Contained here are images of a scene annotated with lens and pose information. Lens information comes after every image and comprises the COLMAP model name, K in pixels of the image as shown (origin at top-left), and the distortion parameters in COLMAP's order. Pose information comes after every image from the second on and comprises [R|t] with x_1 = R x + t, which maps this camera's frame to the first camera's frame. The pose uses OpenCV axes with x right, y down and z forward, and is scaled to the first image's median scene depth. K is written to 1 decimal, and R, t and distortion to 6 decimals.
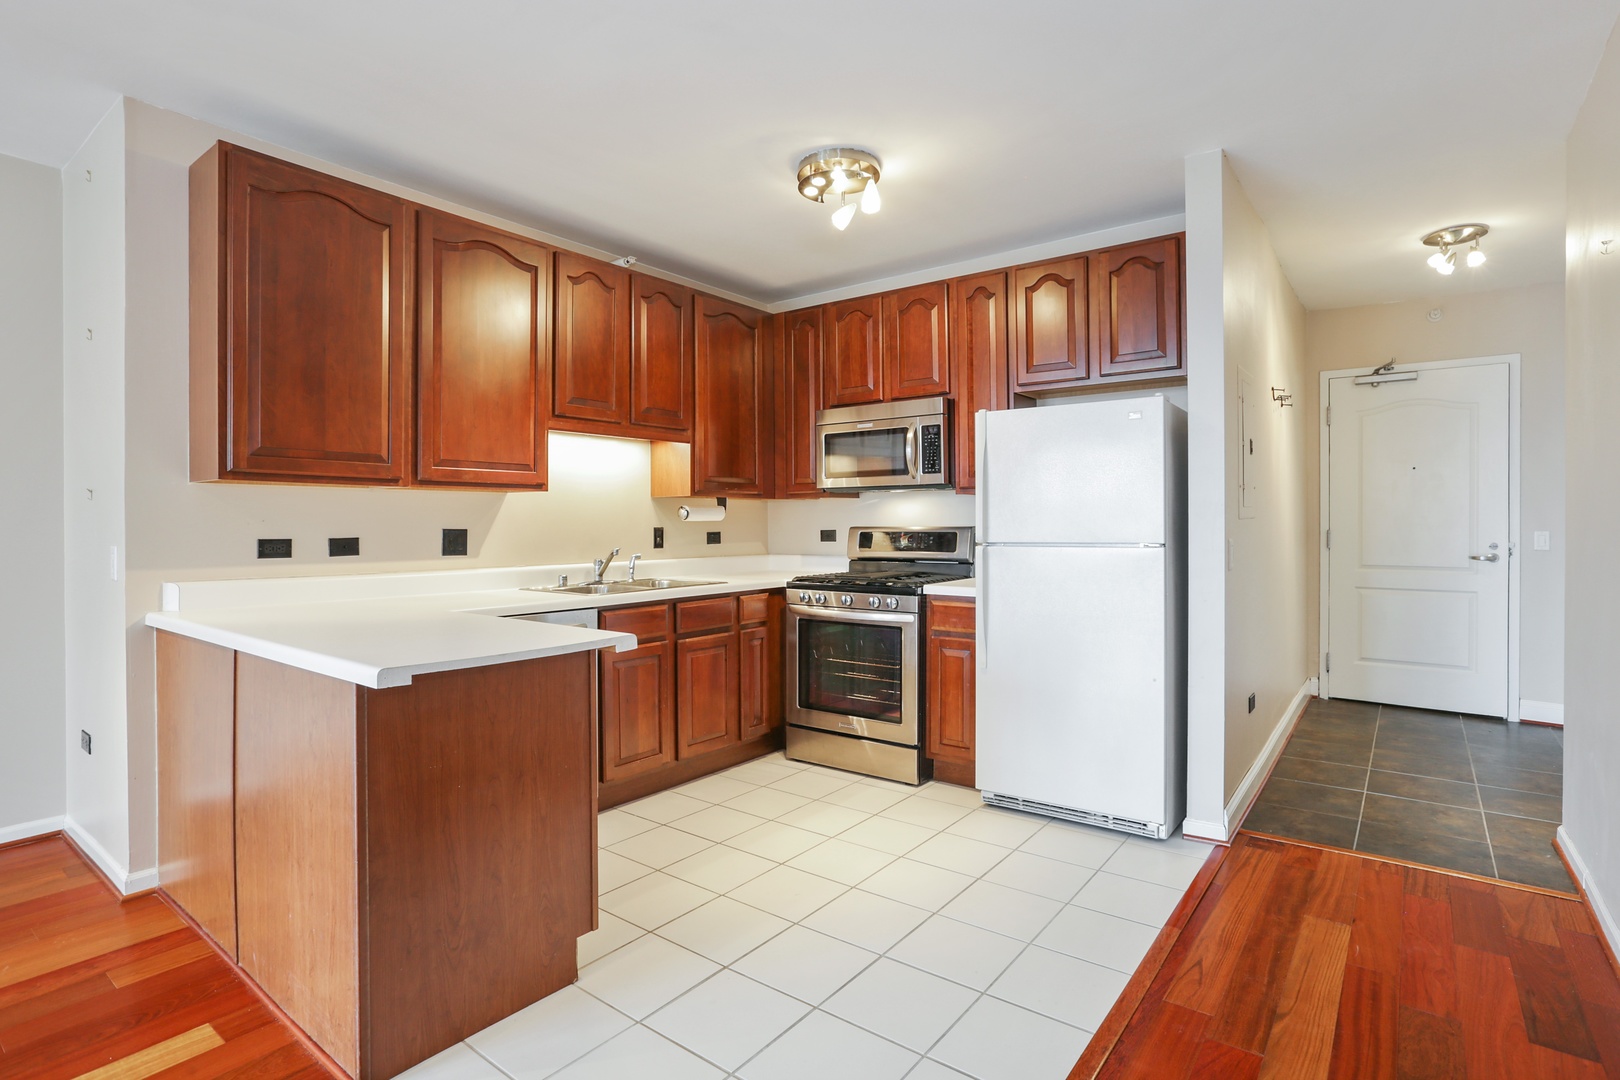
lens RADIAL K [[870.1, 0, 800.5], [0, 870.1, 525.9], [0, 0, 1]] dist [0.027596, 0.002244]
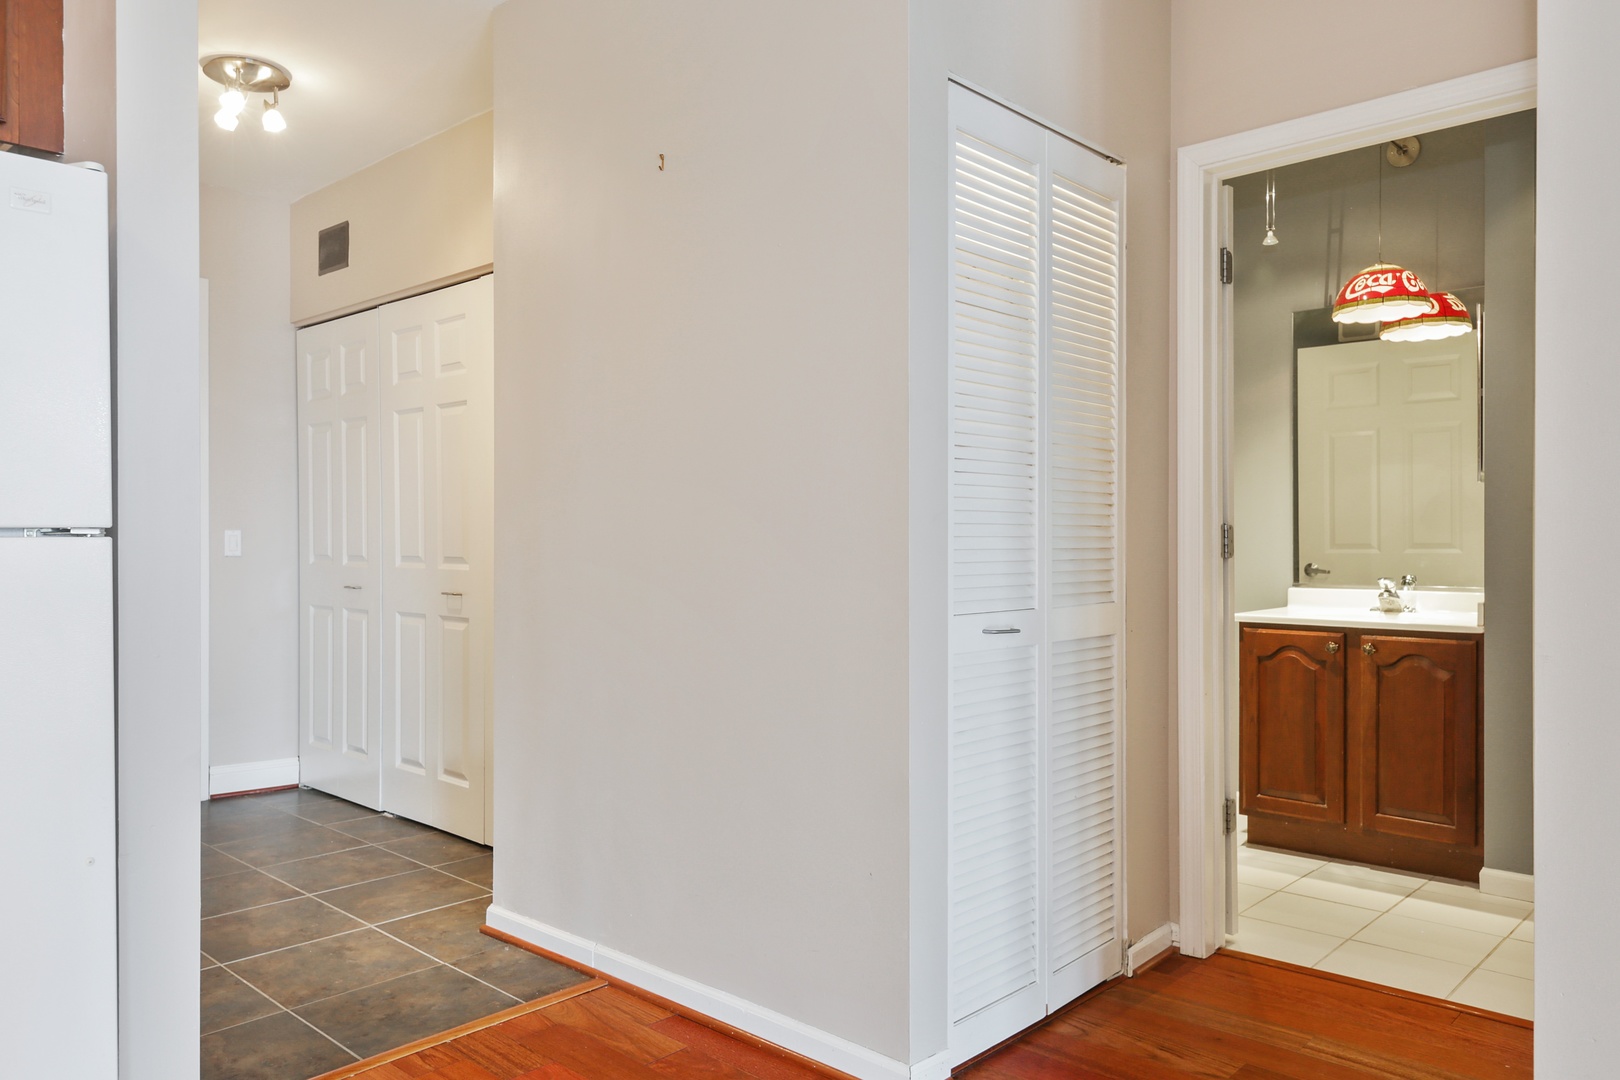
lens RADIAL K [[1175.4, 0, 809.1], [0, 1175.4, 544.9], [0, 0, 1]] dist [0.077603, -0.012362]
pose [[0.107529, -0.002036, 0.994200, -0.107001], [0.002597, 0.999995, 0.001767, 0.021105], [-0.994199, 0.002392, 0.107534, 0.498076]]
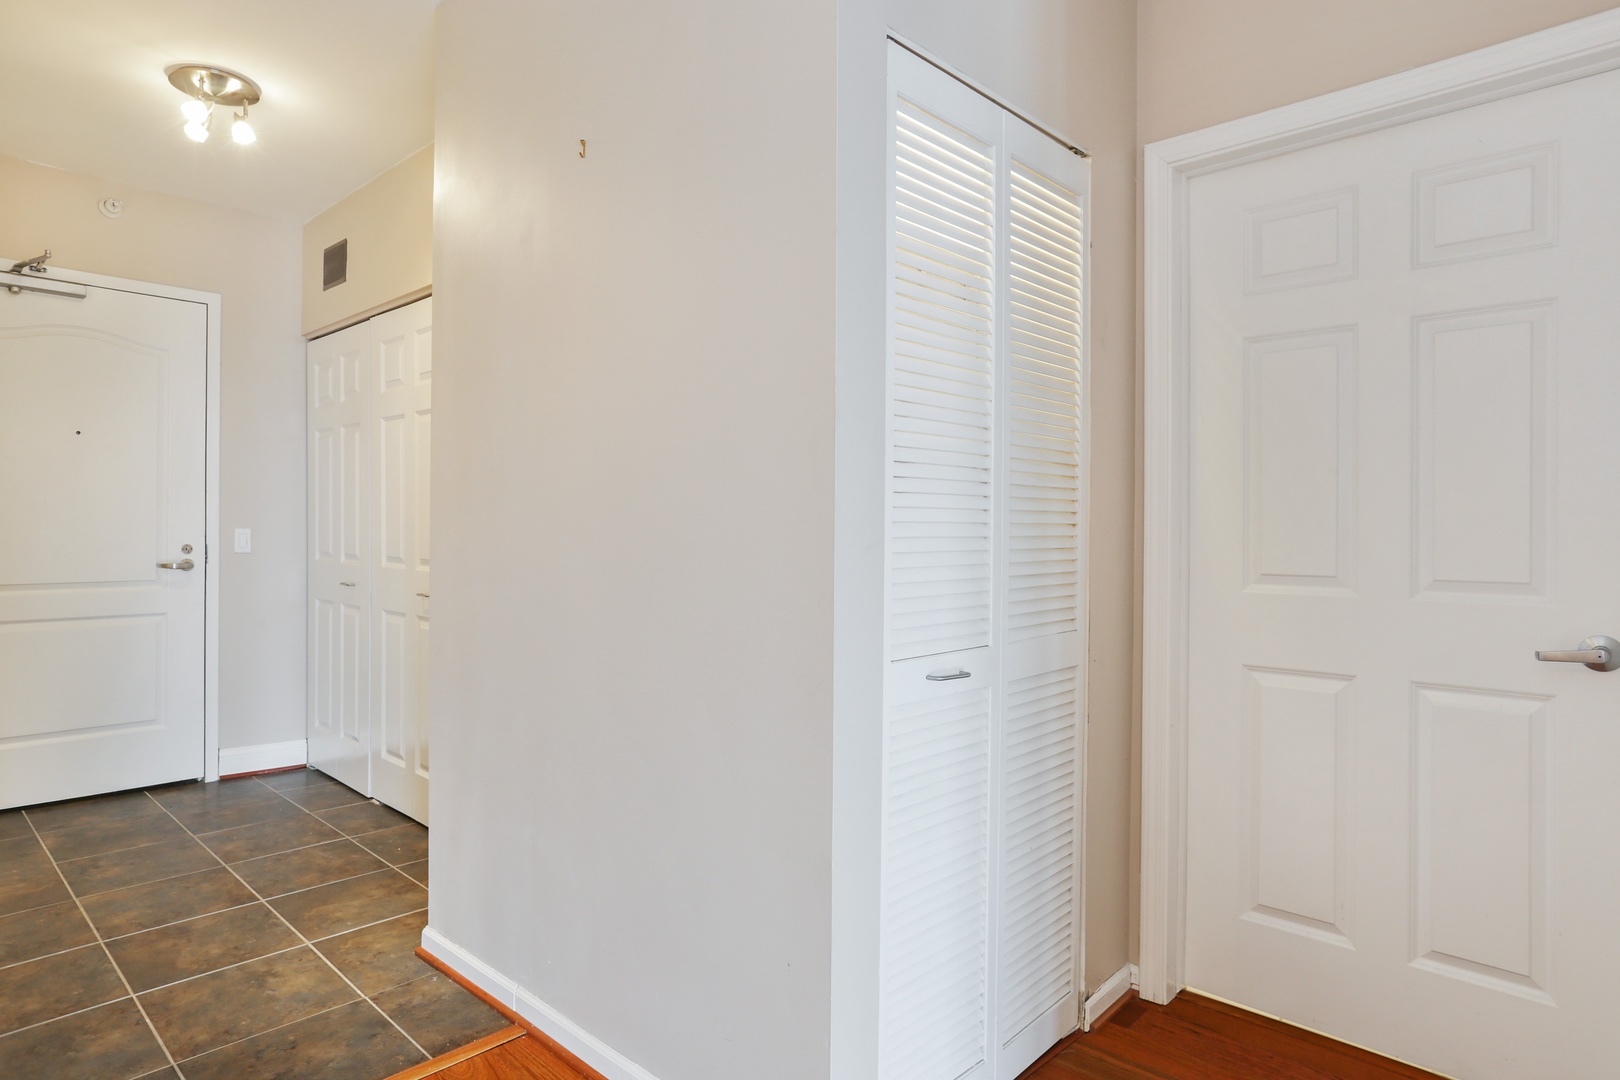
lens RADIAL K [[932.4, 0, 806.4], [0, 932.4, 525.5], [0, 0, 1]] dist [0.003215, 0.008825]
pose [[0.127961, -0.003435, 0.991773, 0.096740], [-0.005370, 0.999977, 0.004157, -0.002921], [-0.991765, -0.005858, 0.127940, 0.473596]]
